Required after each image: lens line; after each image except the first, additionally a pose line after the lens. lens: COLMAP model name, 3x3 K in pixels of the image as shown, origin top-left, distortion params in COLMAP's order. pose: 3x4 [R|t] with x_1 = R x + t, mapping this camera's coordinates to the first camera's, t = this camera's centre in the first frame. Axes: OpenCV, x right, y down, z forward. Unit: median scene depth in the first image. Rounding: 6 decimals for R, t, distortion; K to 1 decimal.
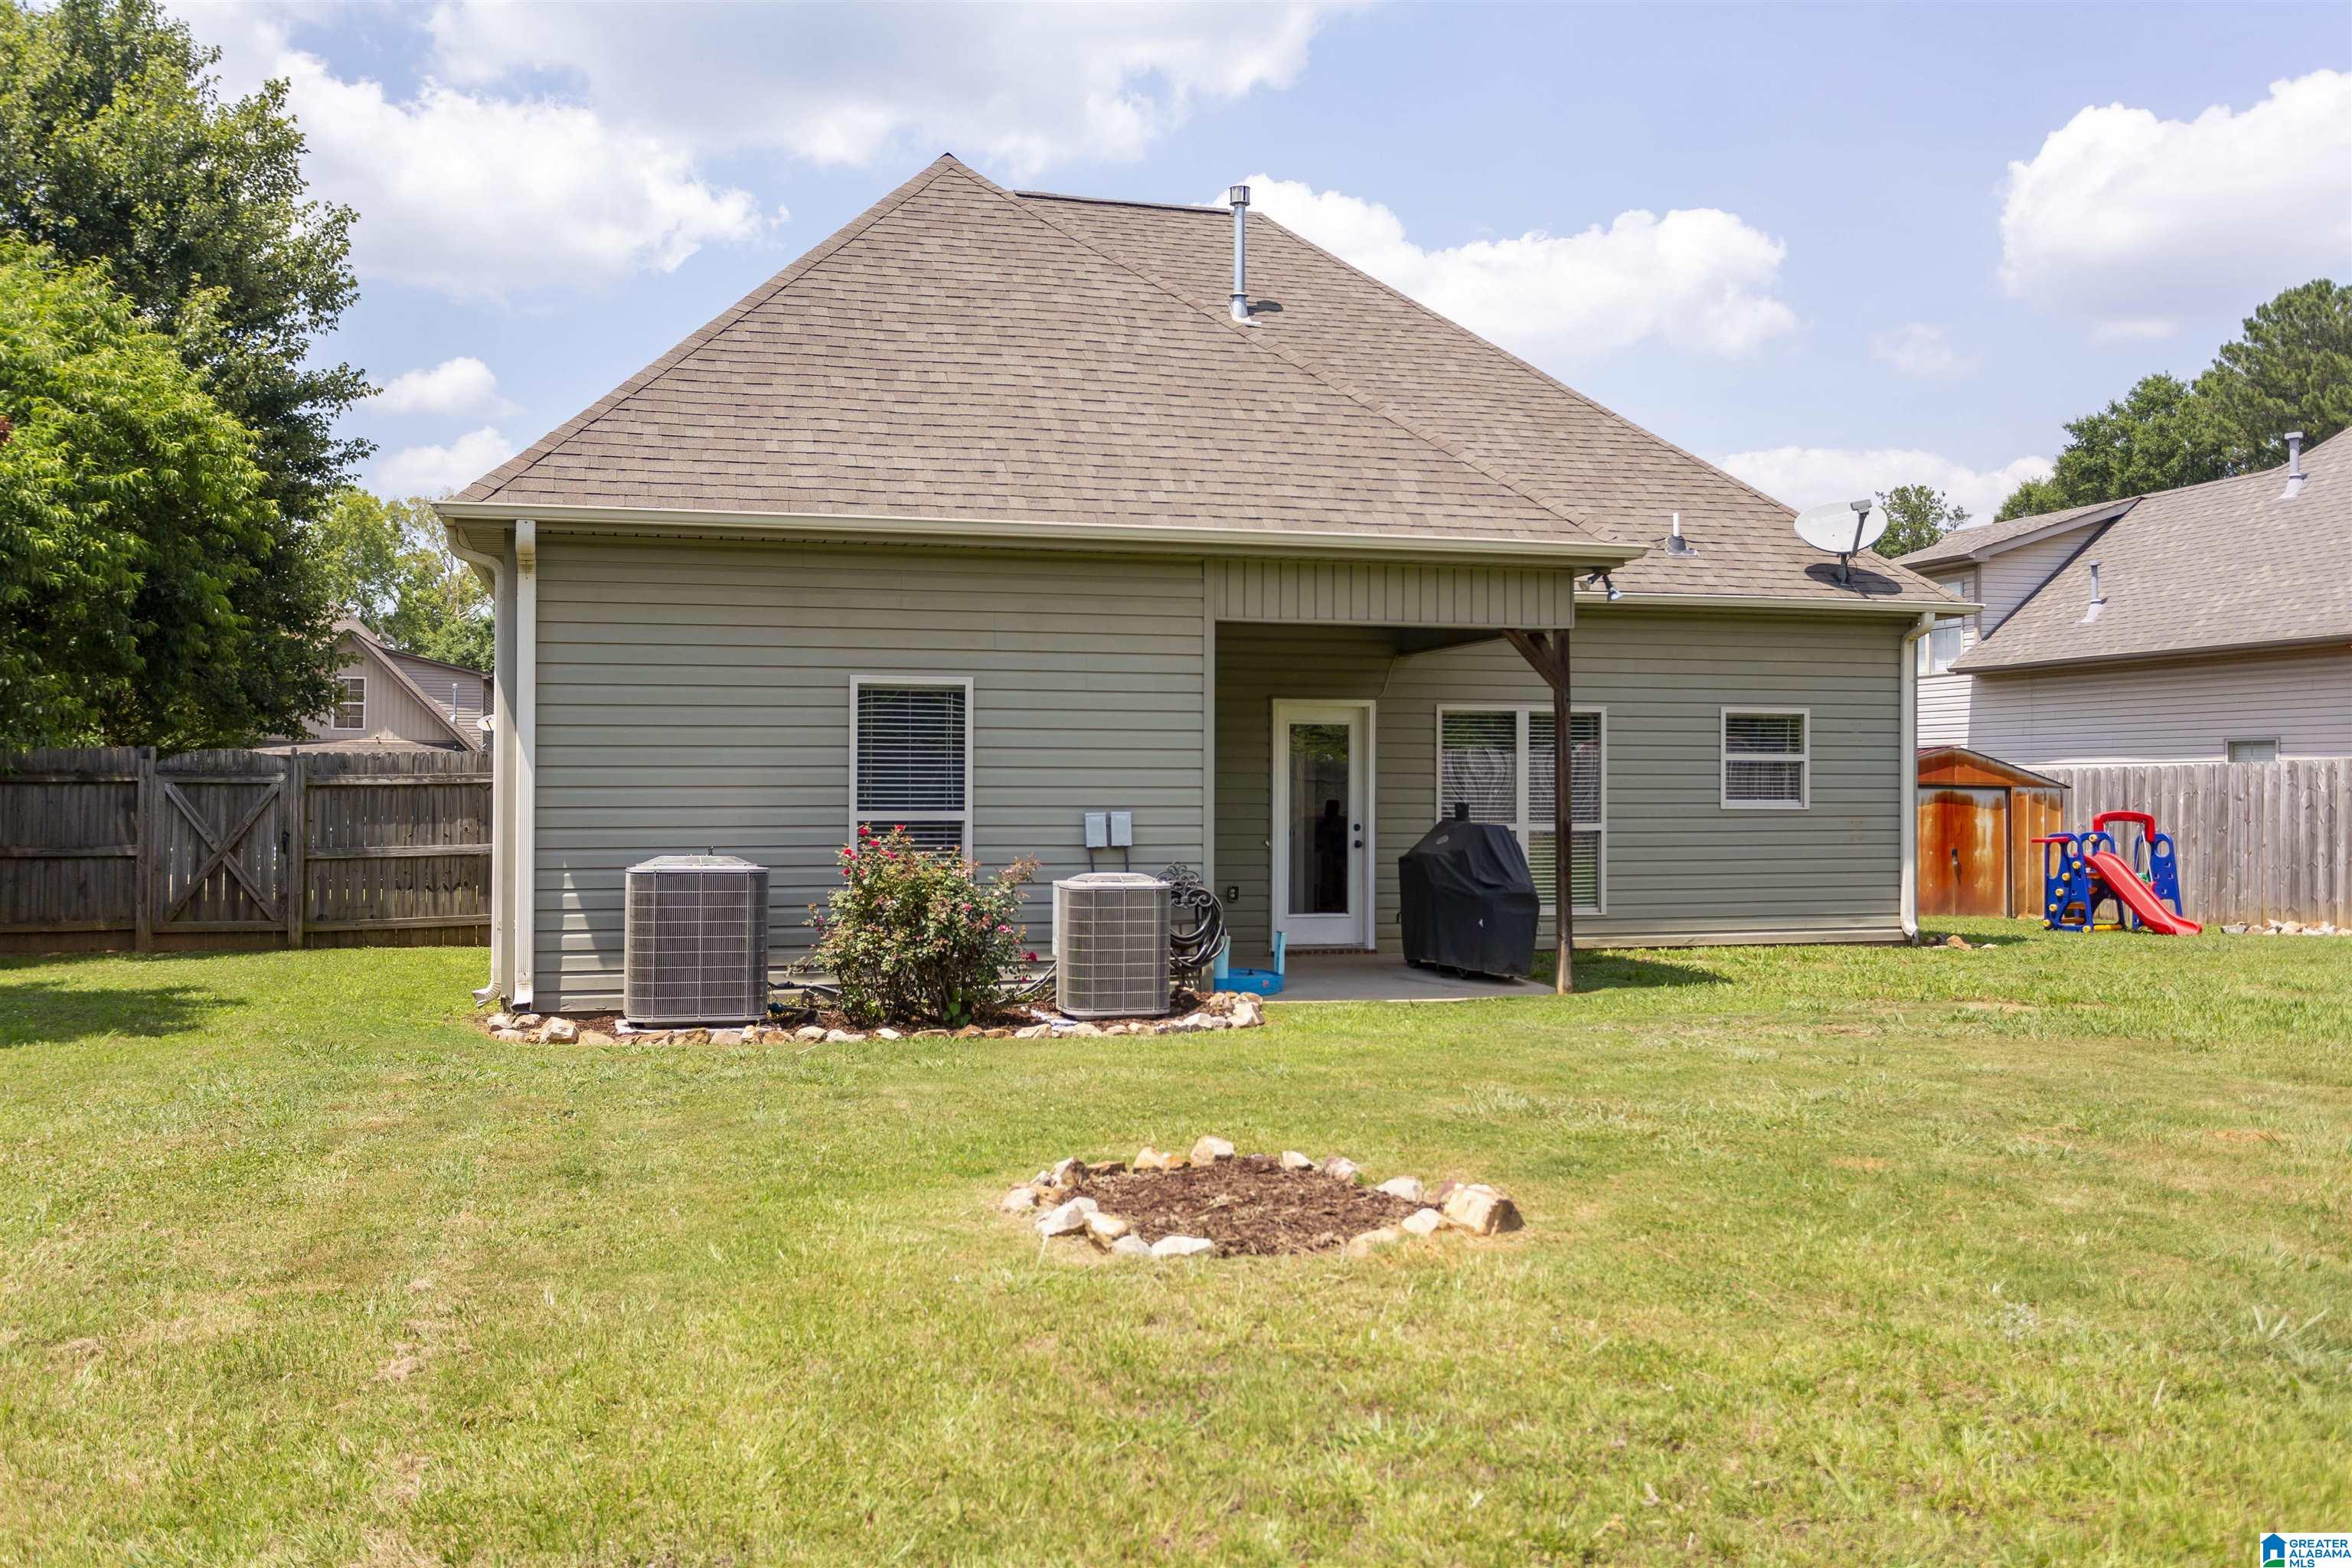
lens RADIAL K [[2002.6, 0, 1174.9], [0, 2002.6, 769.2], [0, 0, 1]] dist [0.011346, 0.001630]
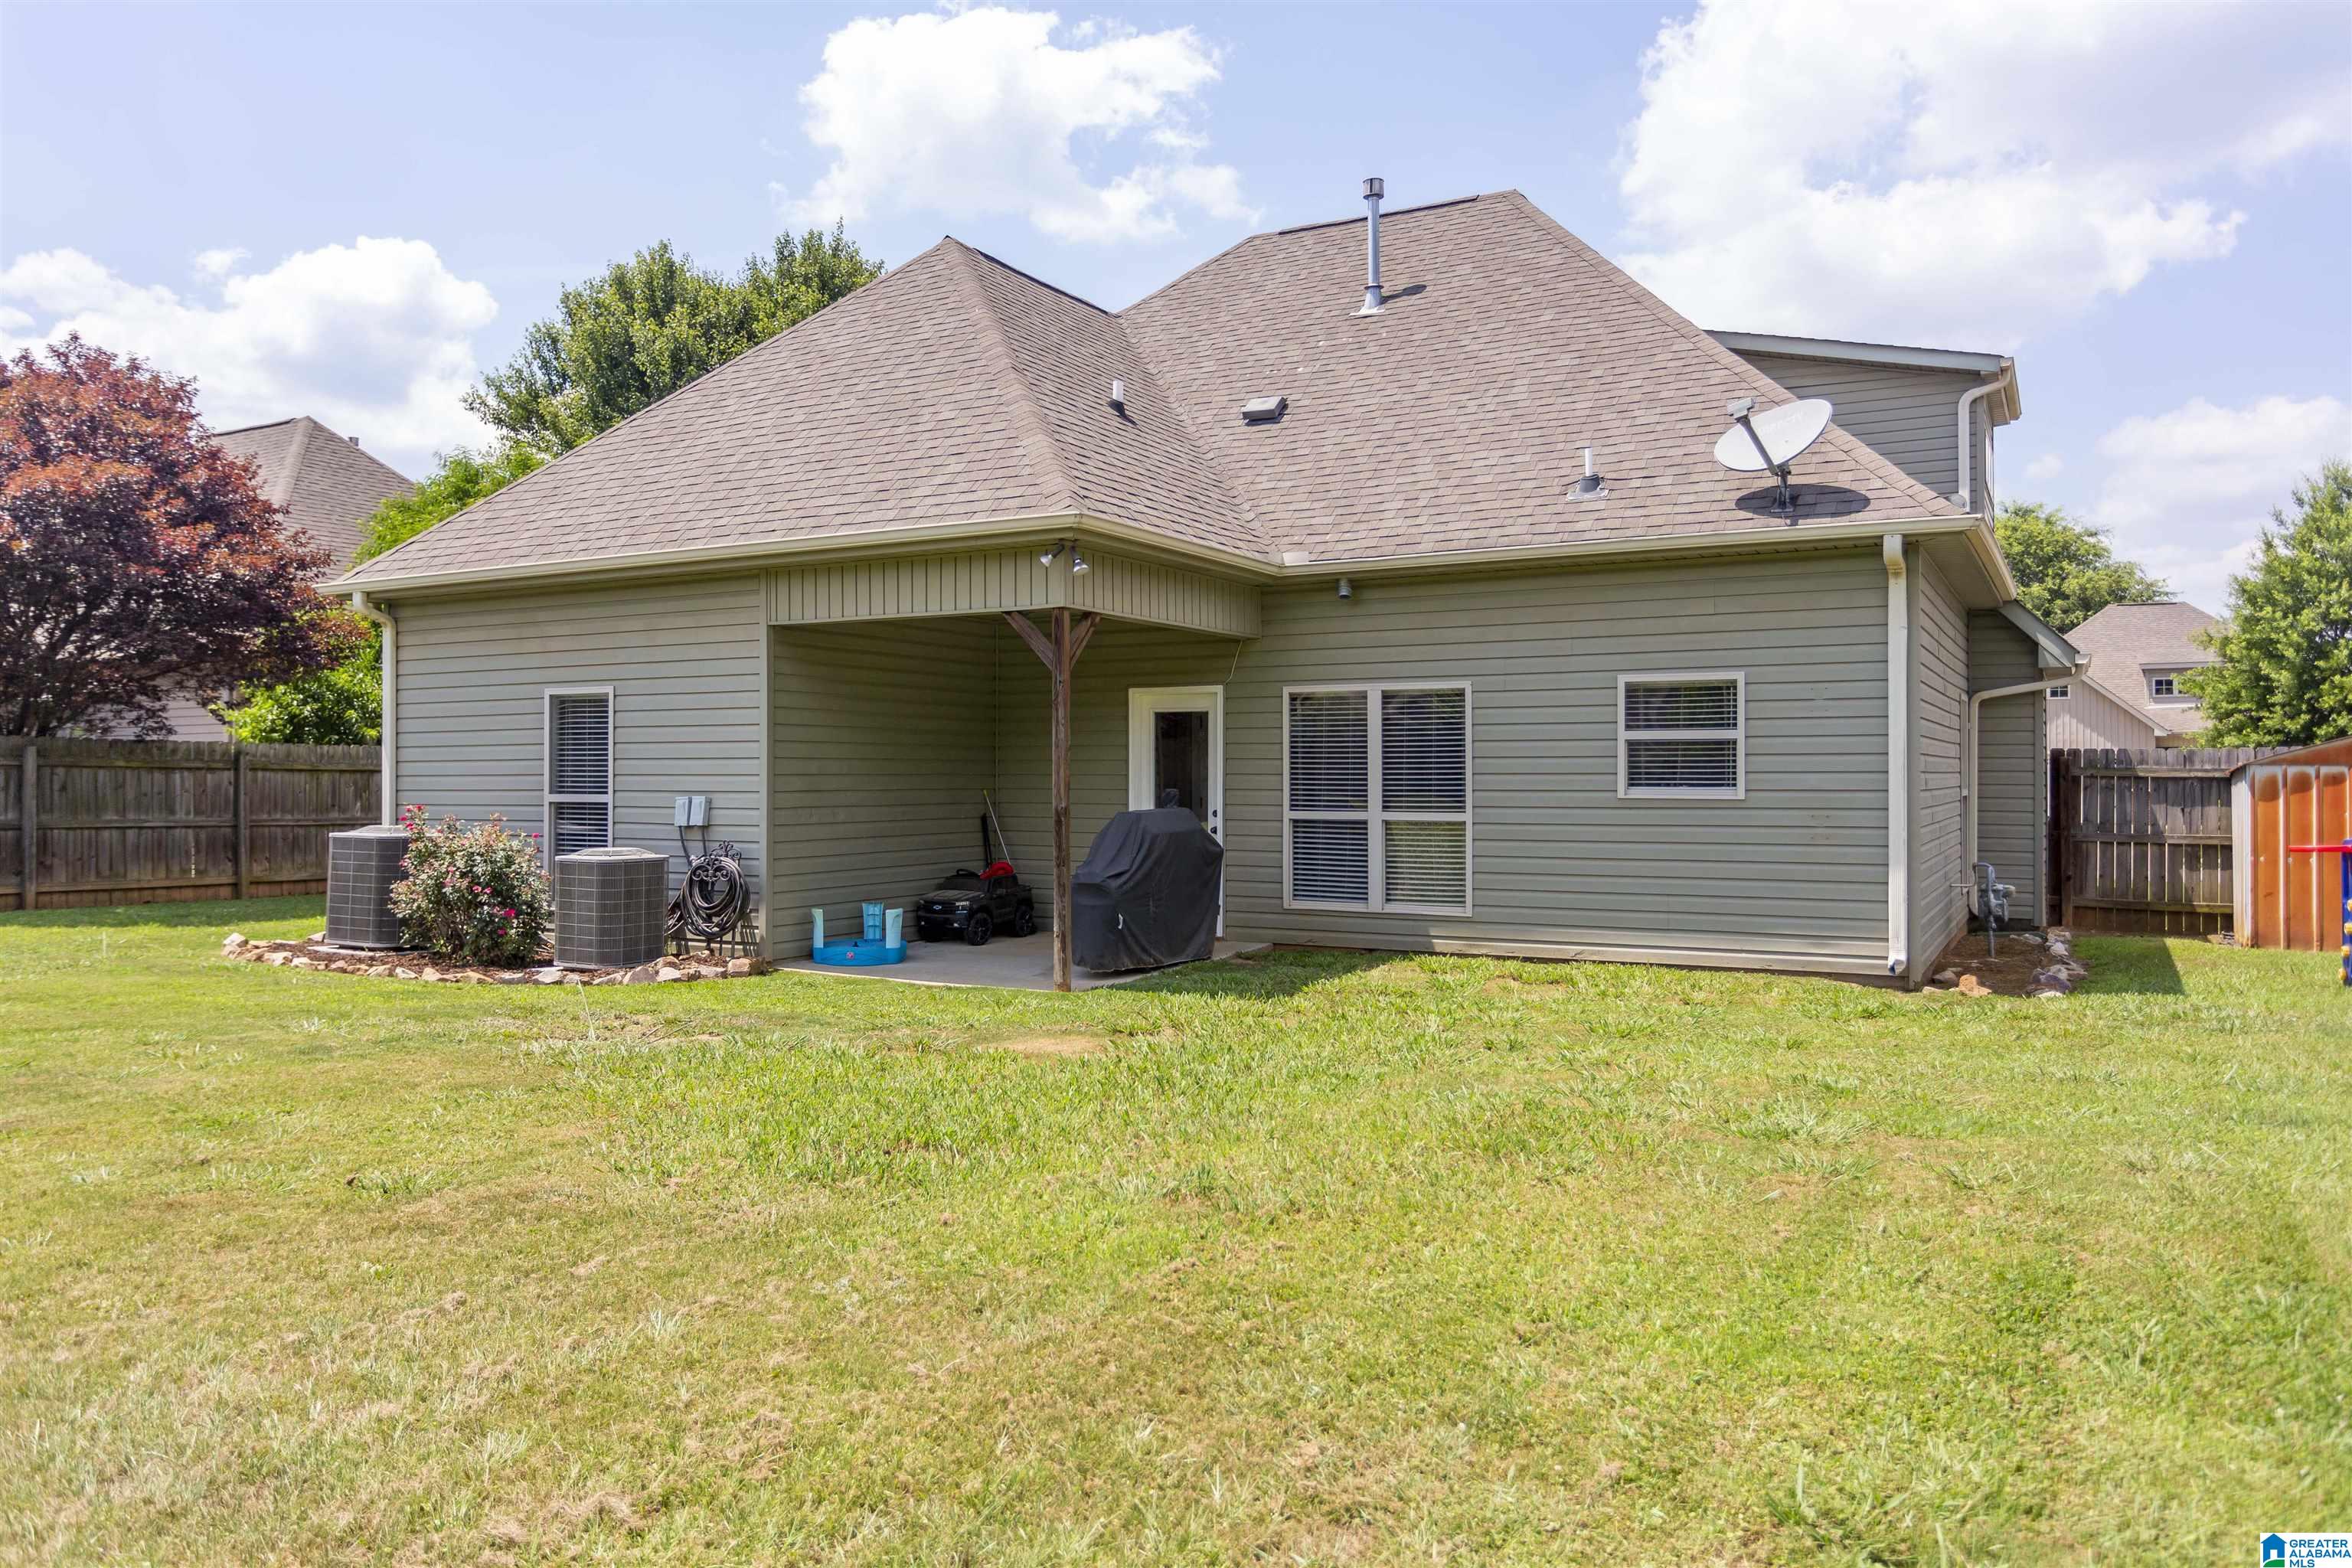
lens RADIAL K [[1656.6, 0, 1174.6], [0, 1656.6, 752.1], [0, 0, 1]] dist [0.001910, 0.002094]
pose [[0.703180, -0.011447, -0.710920, 0.664317], [0.009666, 0.999932, -0.006540, 0.003706], [0.710946, -0.002273, 0.703242, 0.406518]]
